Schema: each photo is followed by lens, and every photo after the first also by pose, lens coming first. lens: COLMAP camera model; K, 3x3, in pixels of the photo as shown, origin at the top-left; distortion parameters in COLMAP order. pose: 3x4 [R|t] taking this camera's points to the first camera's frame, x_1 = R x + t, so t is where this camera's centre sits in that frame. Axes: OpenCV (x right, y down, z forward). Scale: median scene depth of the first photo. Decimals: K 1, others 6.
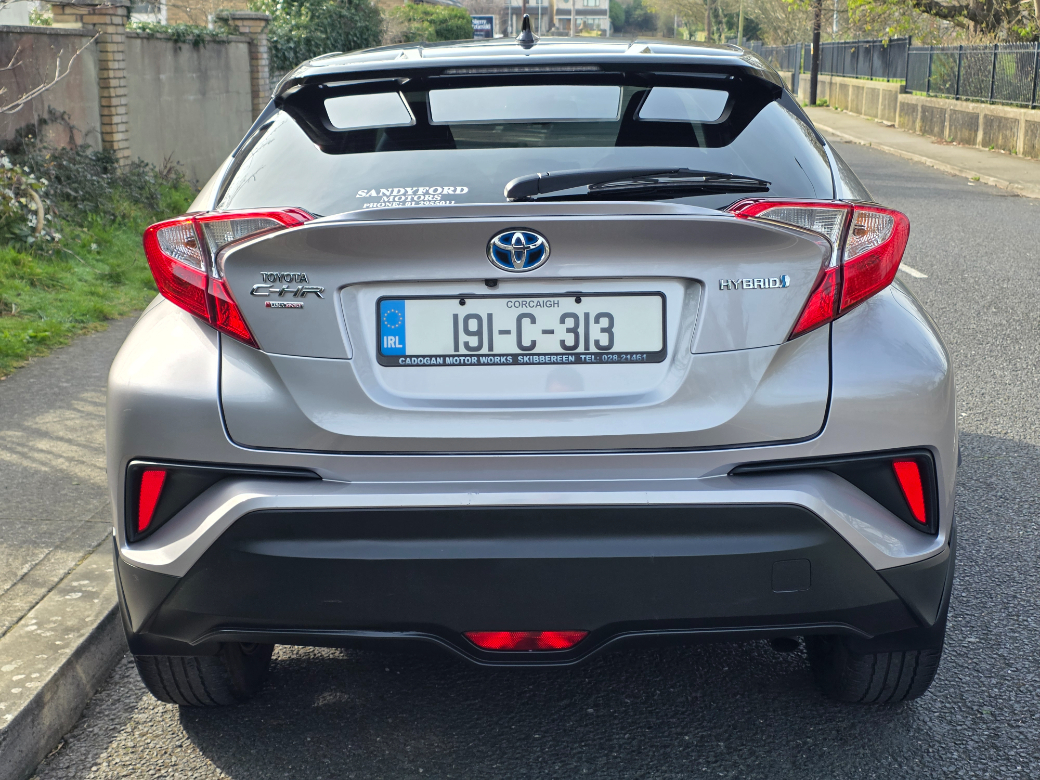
lens RADIAL K [[1439.4, 0, 546.5], [0, 1439.4, 364.9], [0, 0, 1]] dist [0.085158, 0.000000]
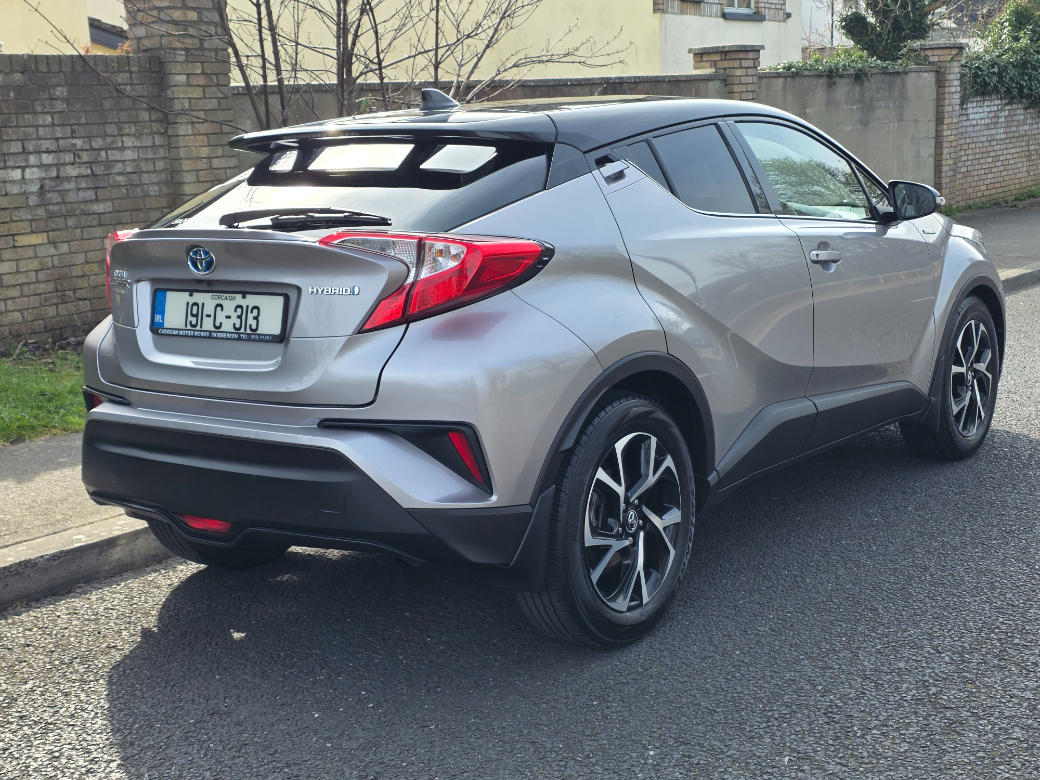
lens RADIAL K [[1439.4, 0, 525.9], [0, 1439.4, 389.6], [0, 0, 1]] dist [0.085158, 0.000000]
pose [[0.820890, 0.082027, -0.565165, 1.090441], [-0.081182, 0.996342, 0.026691, -0.013188], [0.565287, 0.023971, 0.824546, -0.045390]]
